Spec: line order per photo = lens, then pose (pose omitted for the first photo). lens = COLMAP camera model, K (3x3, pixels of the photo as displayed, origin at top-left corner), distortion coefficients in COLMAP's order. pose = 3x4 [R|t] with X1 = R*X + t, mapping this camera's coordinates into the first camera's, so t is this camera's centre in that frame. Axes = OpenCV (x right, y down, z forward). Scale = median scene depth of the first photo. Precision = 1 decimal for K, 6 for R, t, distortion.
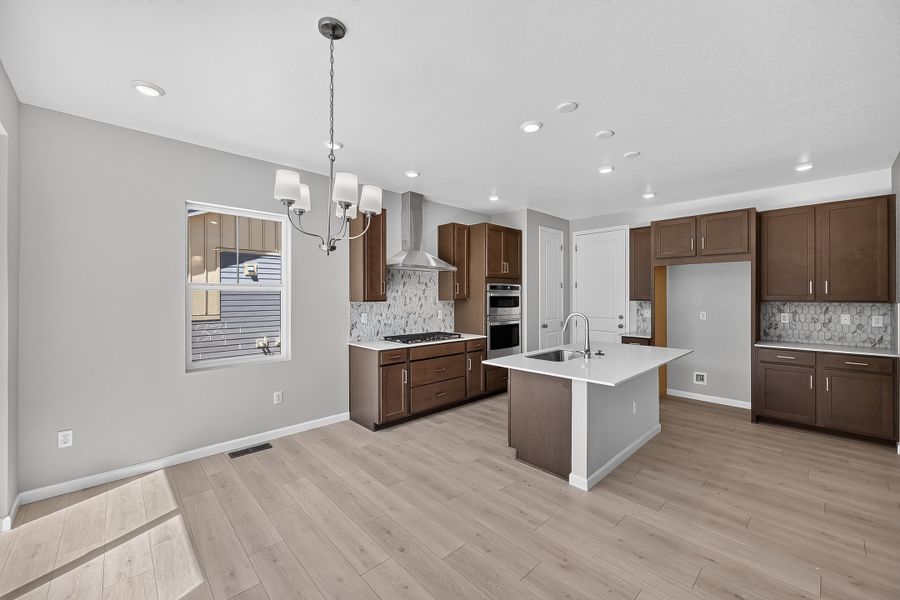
lens RADIAL K [[356.3, 0, 451.9], [0, 356.3, 300.1], [0, 0, 1]] dist [-0.009606, 0.007080]
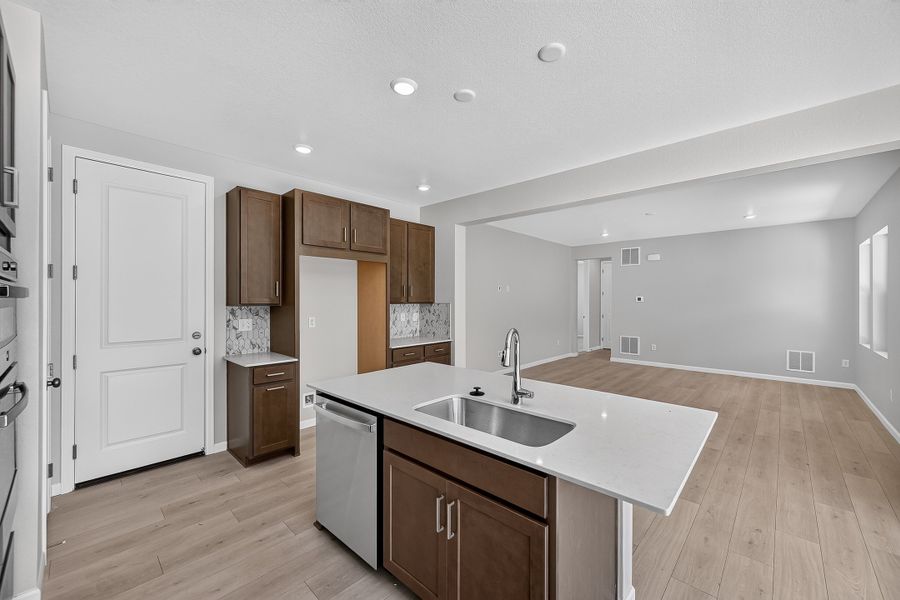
lens RADIAL K [[356.3, 0, 451.9], [0, 356.3, 300.1], [0, 0, 1]] dist [-0.009606, 0.007080]
pose [[-0.070262, -0.000806, 0.997528, -0.141825], [0.012628, 0.999919, 0.001698, -0.004831], [-0.997449, 0.012716, -0.070246, 0.769816]]
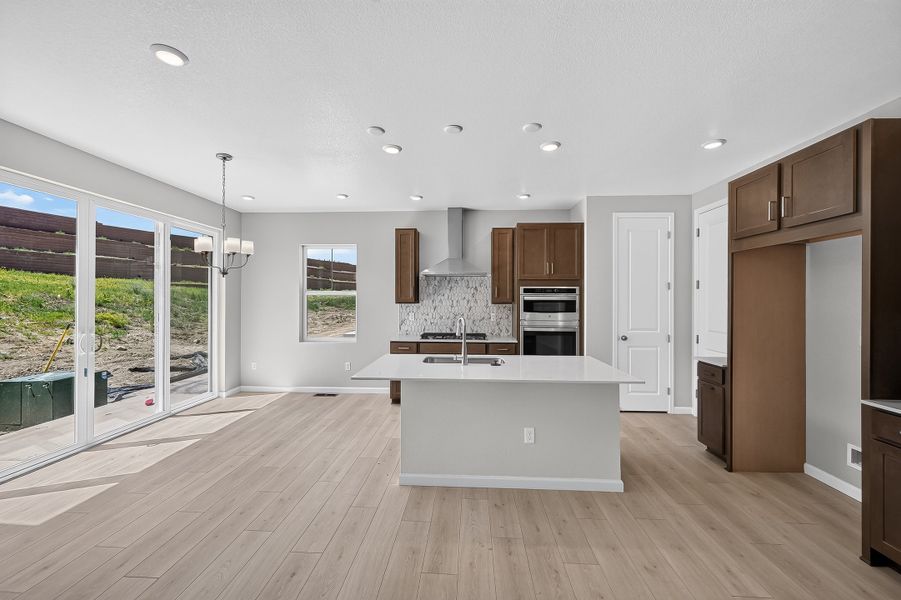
lens RADIAL K [[356.7, 0, 452.4], [0, 356.7, 300.1], [0, 0, 1]] dist [-0.009606, 0.007080]
pose [[0.693010, 0.003014, -0.720921, 0.691661], [-0.015617, 0.999819, -0.010833, 0.003582], [0.720758, 0.018766, 0.692932, 0.213268]]
